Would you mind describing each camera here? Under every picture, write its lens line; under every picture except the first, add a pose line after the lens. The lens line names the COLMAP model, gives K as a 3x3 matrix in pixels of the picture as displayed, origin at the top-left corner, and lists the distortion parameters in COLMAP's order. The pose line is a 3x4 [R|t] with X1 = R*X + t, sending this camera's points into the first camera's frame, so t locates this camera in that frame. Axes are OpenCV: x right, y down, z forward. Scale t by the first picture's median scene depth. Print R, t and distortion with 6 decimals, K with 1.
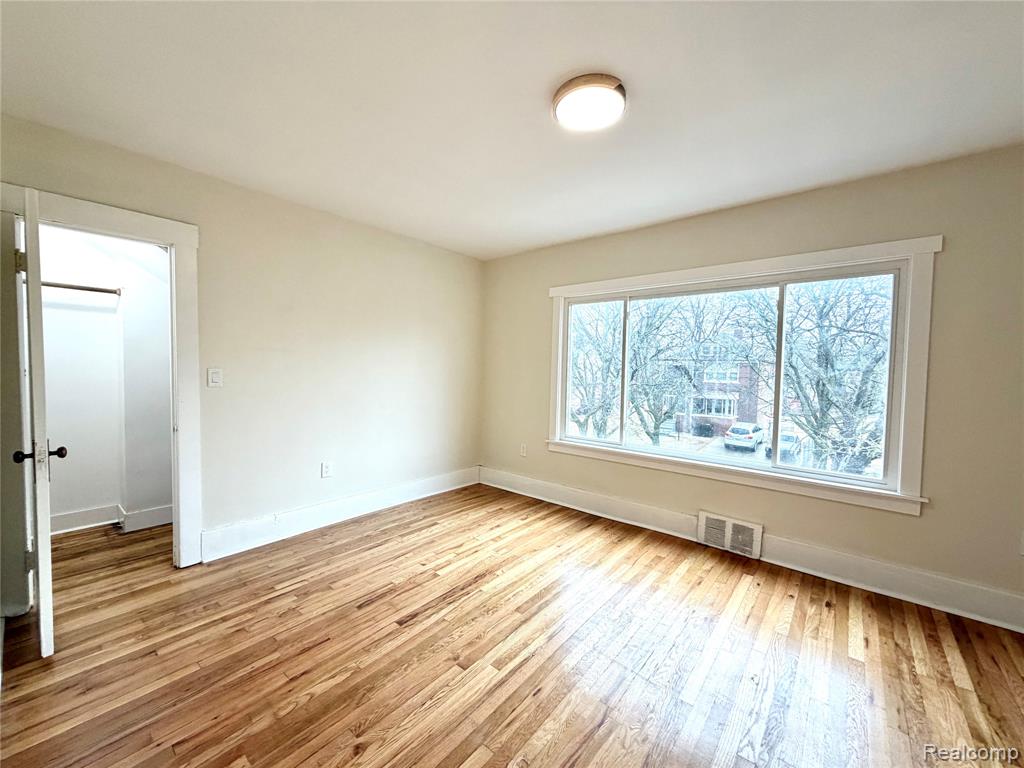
lens RADIAL K [[407.0, 0, 510.0], [0, 407.0, 384.4], [0, 0, 1]] dist [-0.000065, 0.001439]
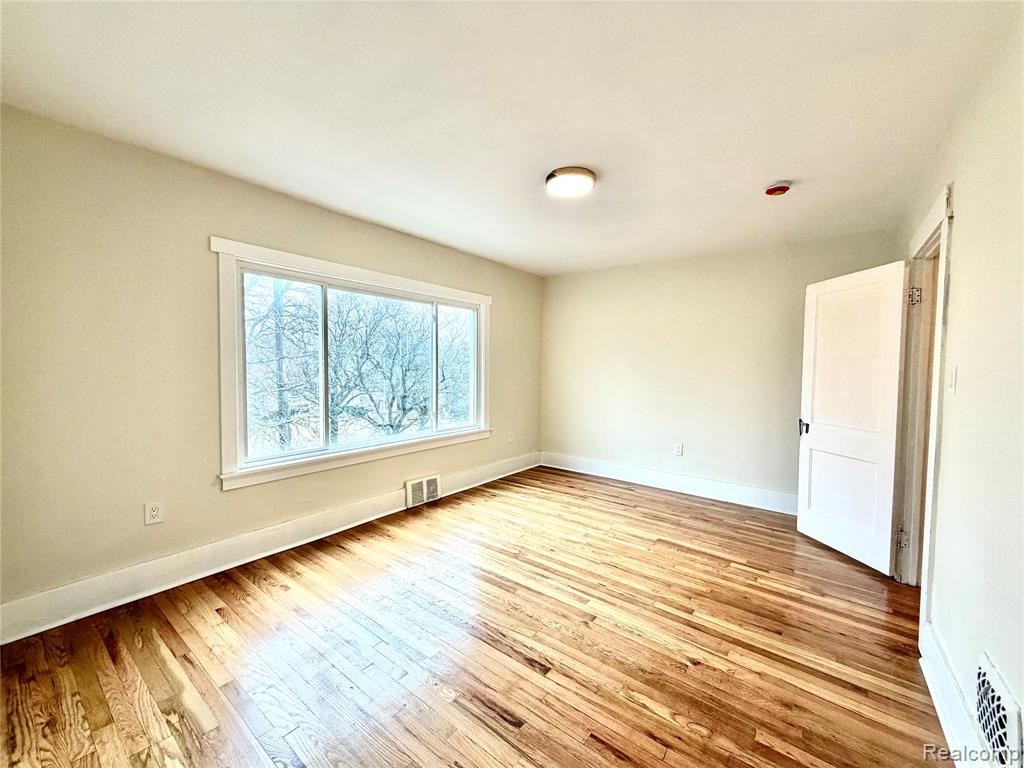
lens RADIAL K [[407.0, 0, 511.1], [0, 407.0, 382.9], [0, 0, 1]] dist [-0.000065, 0.001439]
pose [[-0.042000, -0.057208, 0.997478, -0.877650], [0.036817, 0.997593, 0.058764, -0.047351], [-0.998439, 0.039192, -0.039793, 0.886359]]
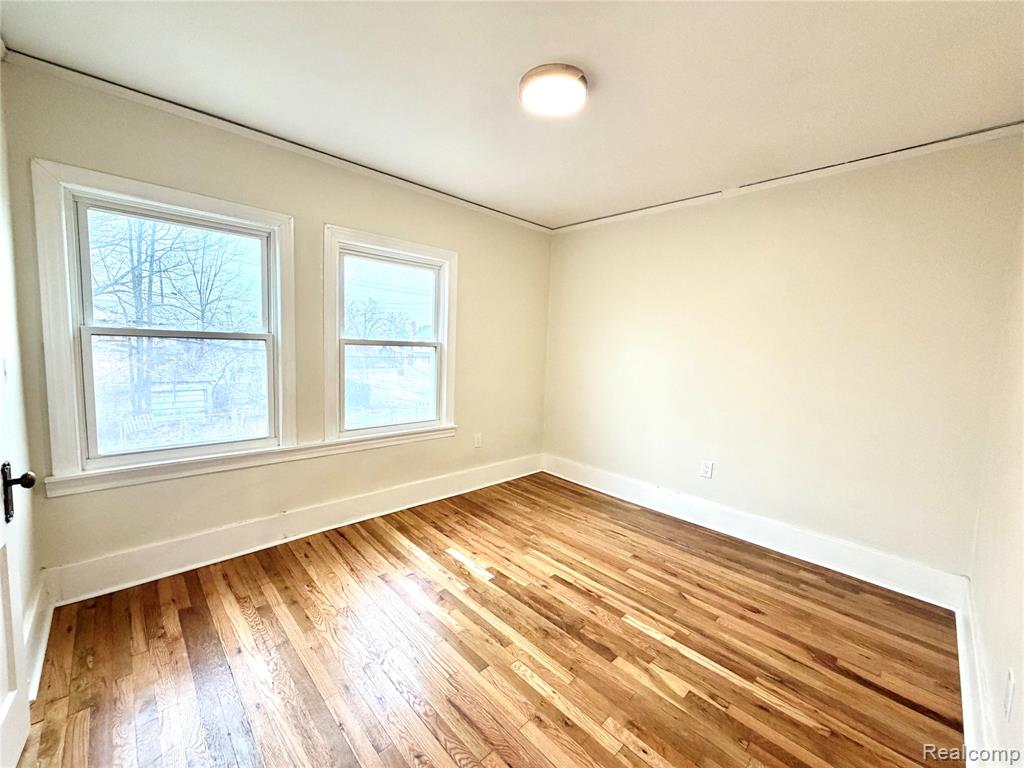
lens RADIAL K [[407.0, 0, 540.3], [0, 407.0, 363.2], [0, 0, 1]] dist [-0.000065, 0.001439]
pose [[0.062625, -0.049362, 0.996816, -0.419693], [0.016001, 0.998697, 0.048450, -0.016278], [-0.997909, 0.012916, 0.063334, 0.534543]]
